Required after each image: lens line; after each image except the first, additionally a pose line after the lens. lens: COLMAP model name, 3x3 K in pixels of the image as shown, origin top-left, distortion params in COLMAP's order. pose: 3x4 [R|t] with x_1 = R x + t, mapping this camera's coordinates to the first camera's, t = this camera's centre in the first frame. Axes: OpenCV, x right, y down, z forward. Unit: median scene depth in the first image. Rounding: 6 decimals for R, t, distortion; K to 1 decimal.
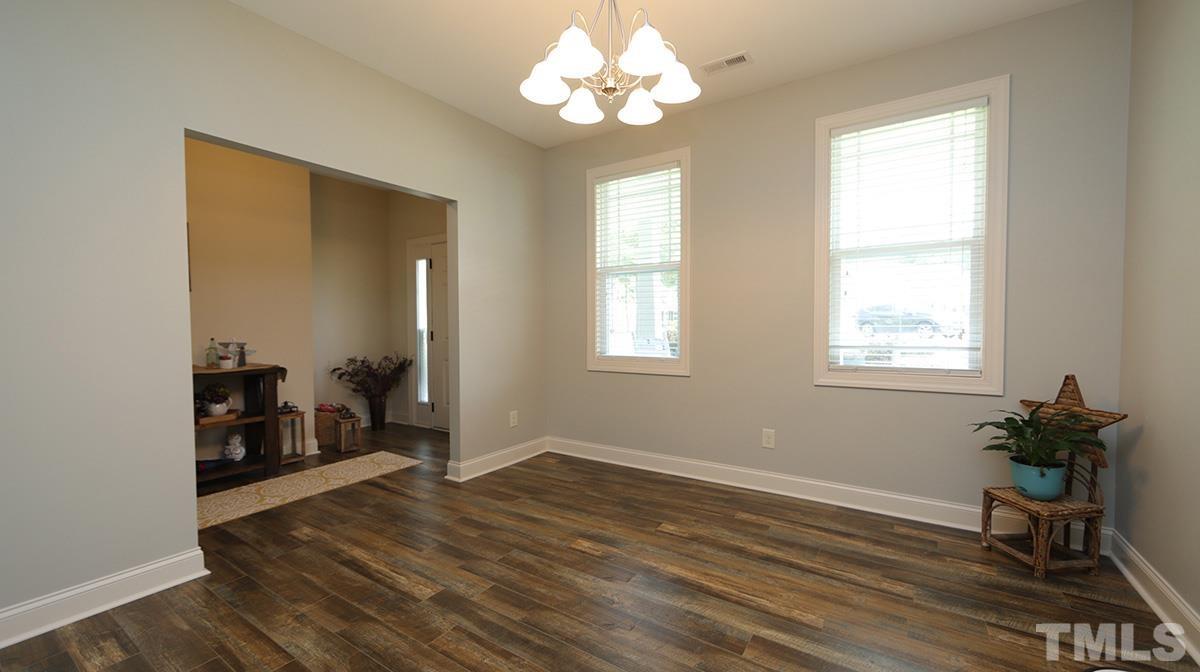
lens RADIAL K [[470.9, 0, 603.2], [0, 470.9, 336.2], [0, 0, 1]] dist [0.000952, 0.000457]
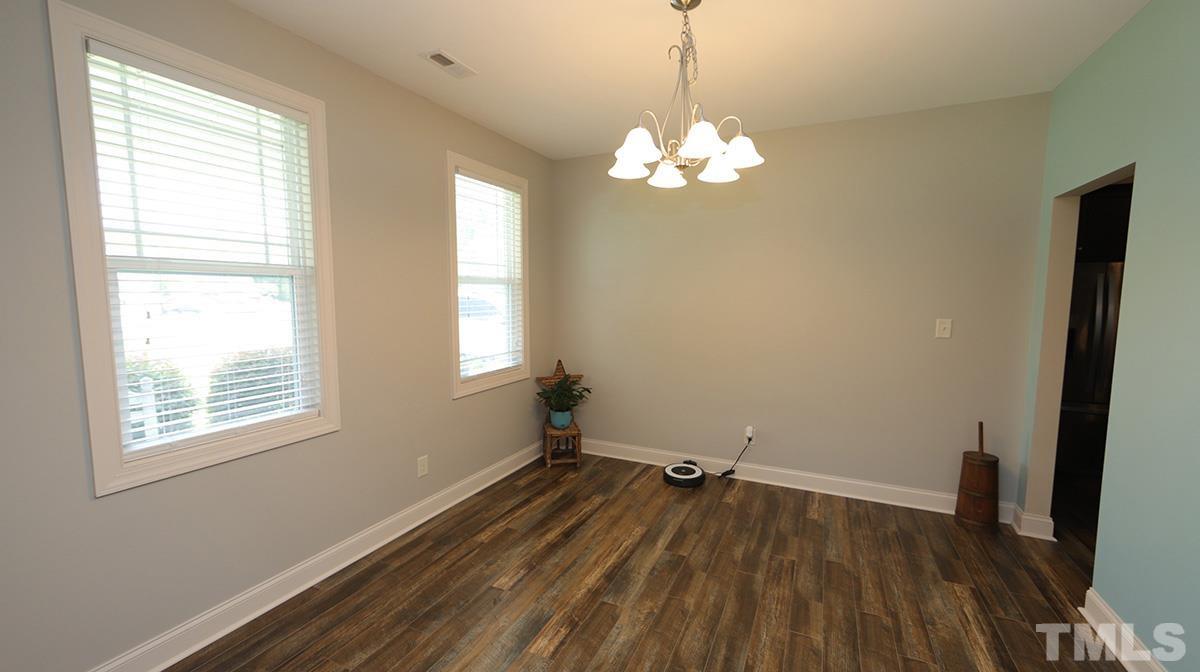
lens RADIAL K [[470.9, 0, 601.6], [0, 470.9, 339.0], [0, 0, 1]] dist [0.000952, 0.000457]
pose [[-0.134640, -0.090041, 0.986795, -0.762276], [0.027382, 0.995144, 0.094539, -0.148953], [-0.990516, 0.039749, -0.131521, 0.926699]]
